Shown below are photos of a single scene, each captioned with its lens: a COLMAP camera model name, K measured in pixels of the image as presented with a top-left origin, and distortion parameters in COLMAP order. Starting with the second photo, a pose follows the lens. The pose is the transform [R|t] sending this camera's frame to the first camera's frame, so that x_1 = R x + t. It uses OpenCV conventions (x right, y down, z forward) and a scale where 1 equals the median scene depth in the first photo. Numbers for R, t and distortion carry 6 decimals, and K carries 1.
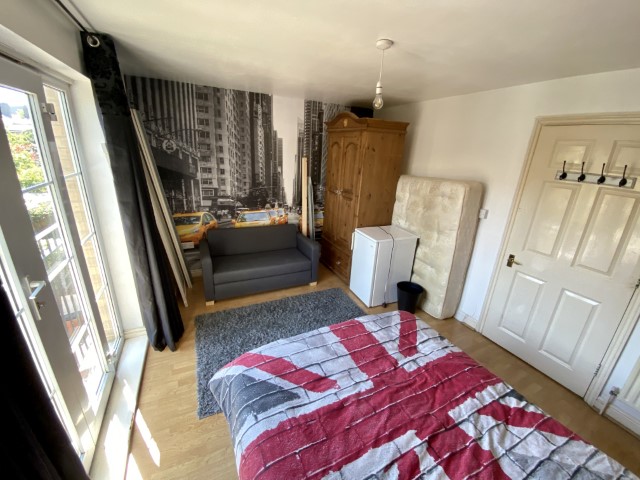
lens RADIAL K [[259.0, 0, 320.0], [0, 259.0, 240.0], [0, 0, 1]] dist [0.026154, -0.024270]
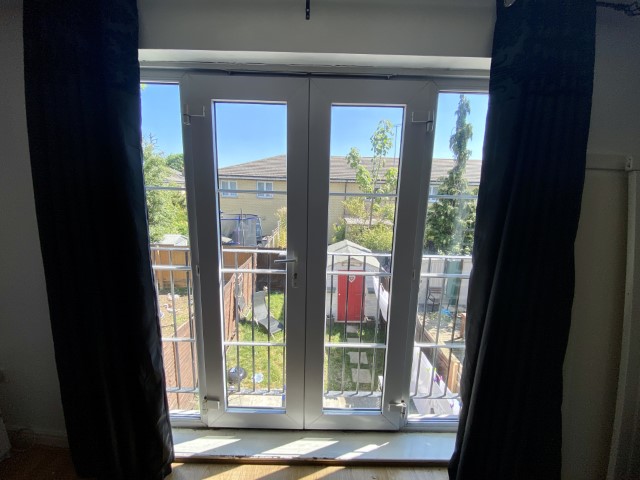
lens RADIAL K [[258.5, 0, 320.0], [0, 258.5, 240.0], [0, 0, 1]] dist [0.000360, -0.010143]
pose [[-0.424277, 0.110081, -0.898817, -0.007750], [-0.333841, 0.903652, 0.268259, -0.107914], [0.841748, 0.413878, -0.346649, 0.535302]]
